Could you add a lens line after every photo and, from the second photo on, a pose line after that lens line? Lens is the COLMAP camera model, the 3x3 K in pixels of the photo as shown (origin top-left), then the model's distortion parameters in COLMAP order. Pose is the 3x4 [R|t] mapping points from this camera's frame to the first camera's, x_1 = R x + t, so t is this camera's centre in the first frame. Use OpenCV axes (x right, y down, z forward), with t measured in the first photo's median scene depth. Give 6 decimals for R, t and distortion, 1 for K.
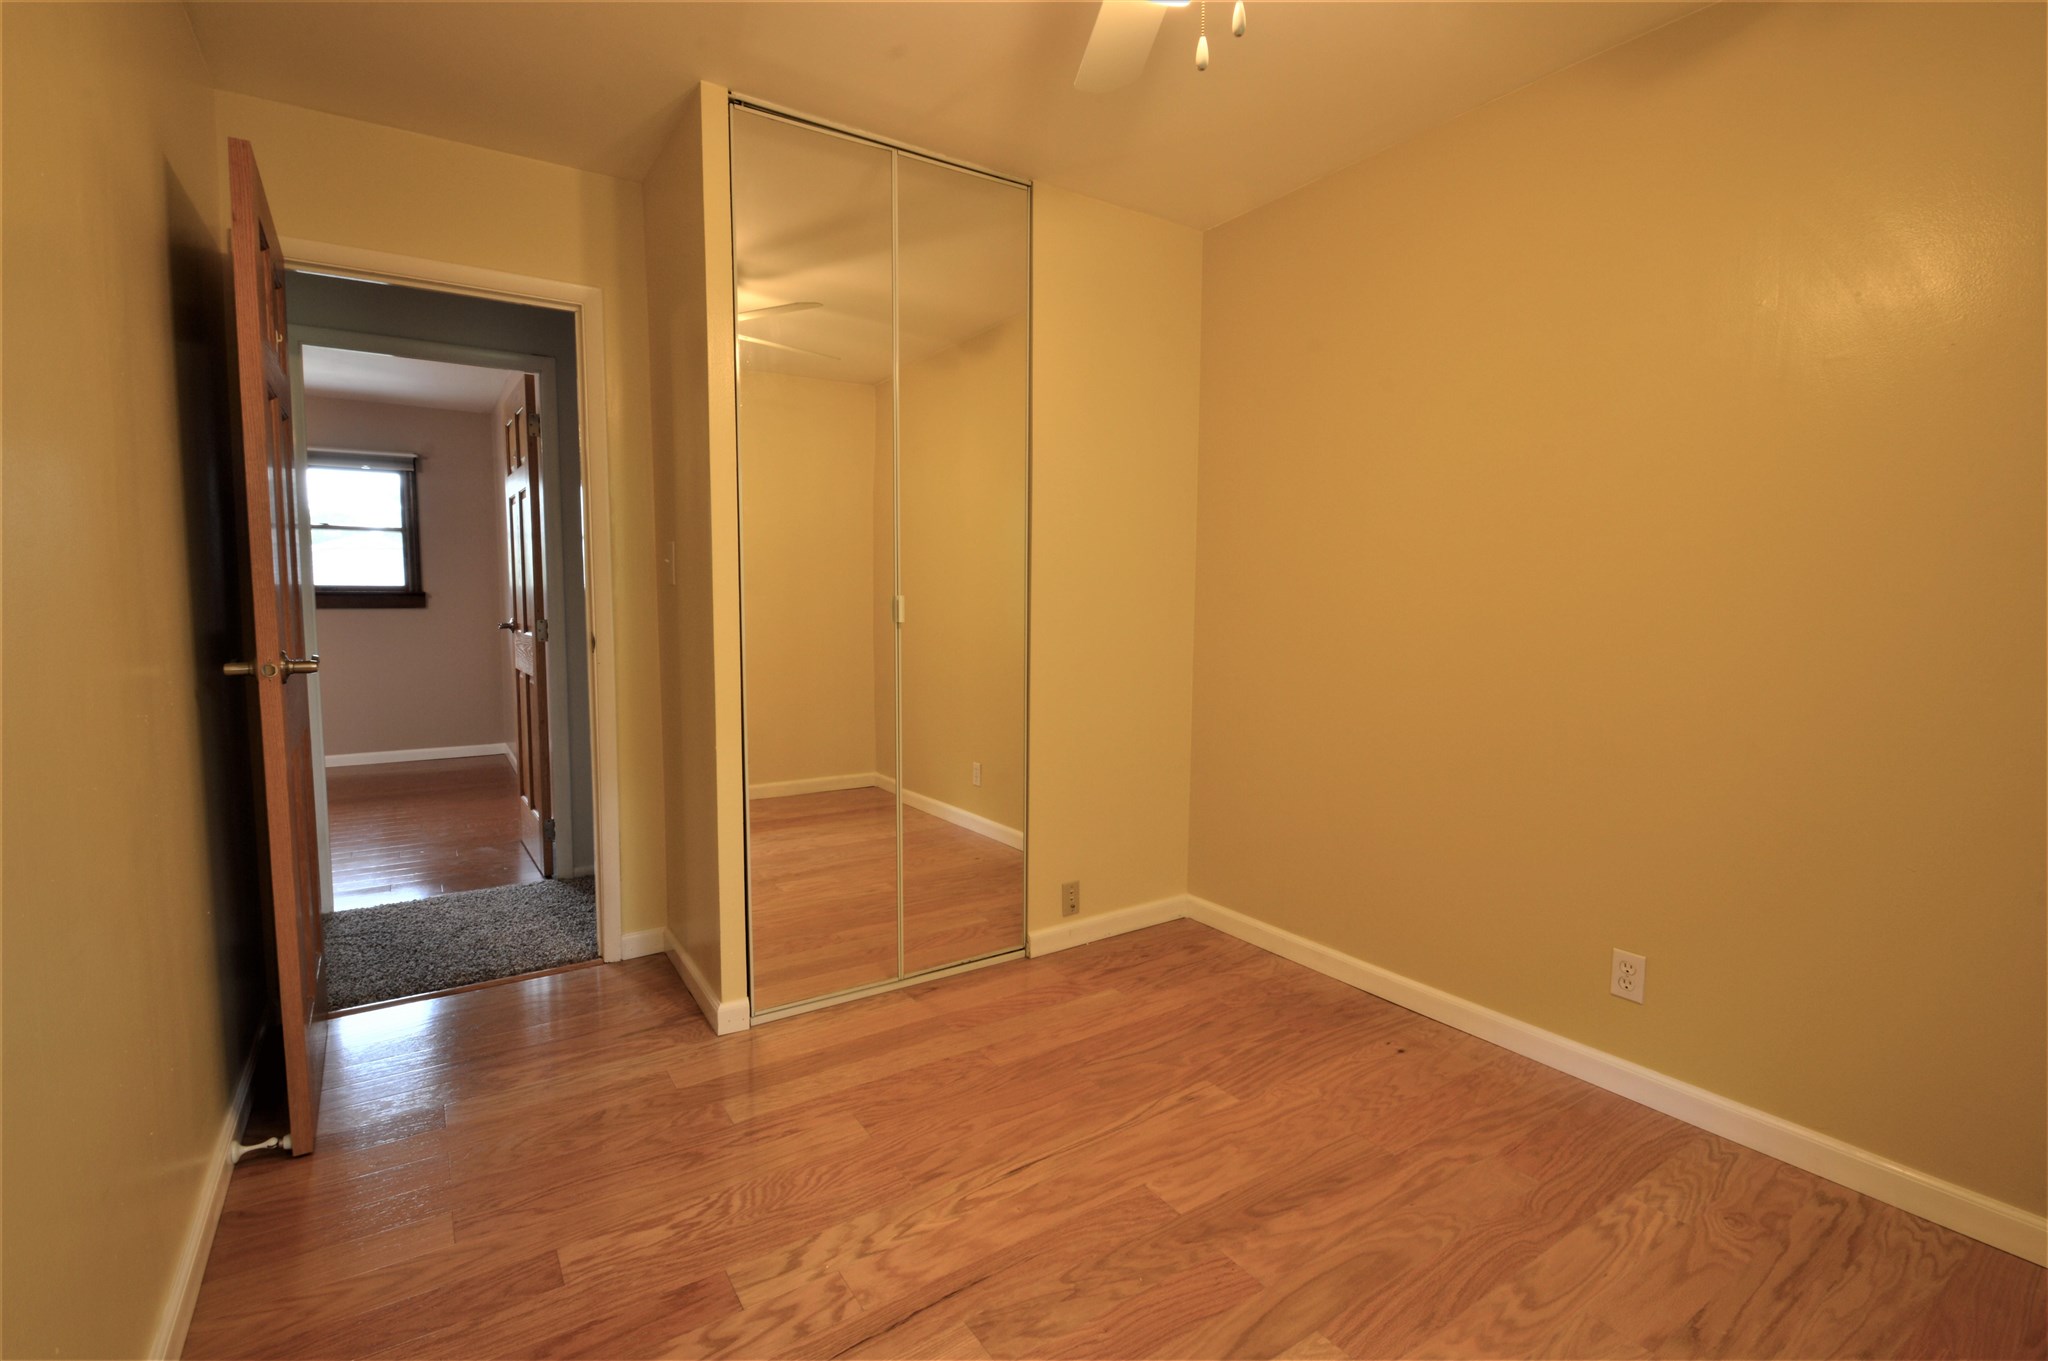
lens RADIAL K [[914.7, 0, 1001.6], [0, 914.7, 678.5], [0, 0, 1]] dist [0.007773, -0.014569]
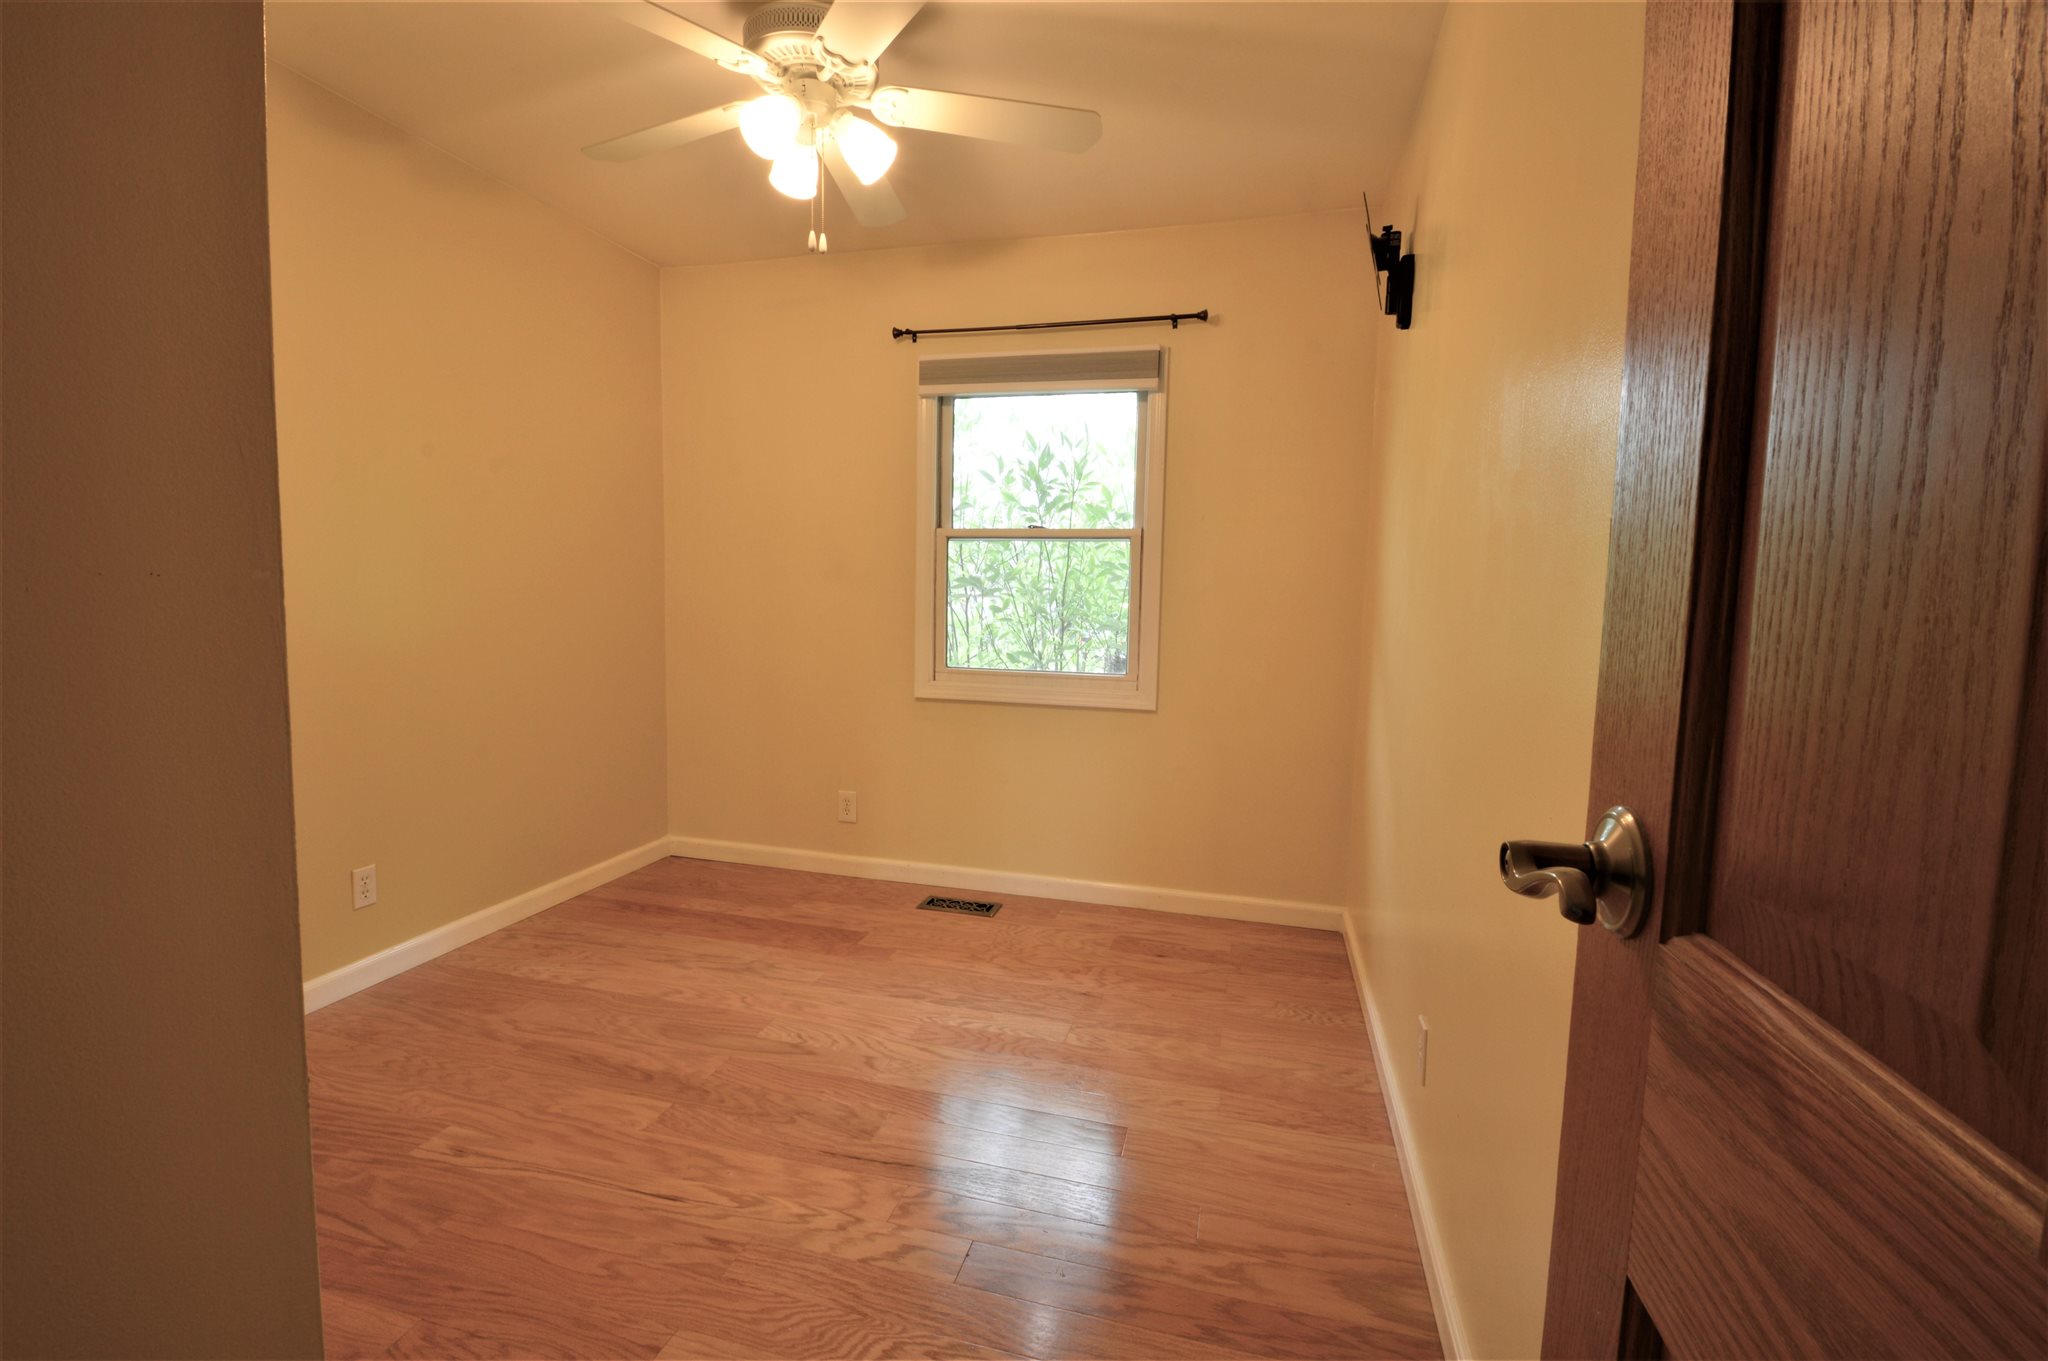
lens RADIAL K [[914.7, 0, 1001.6], [0, 914.7, 678.5], [0, 0, 1]] dist [0.007773, -0.014569]
pose [[-0.666903, -0.090233, 0.739661, -0.907096], [0.040054, 0.986865, 0.156504, -0.123694], [-0.744068, 0.134000, -0.654528, 1.376862]]
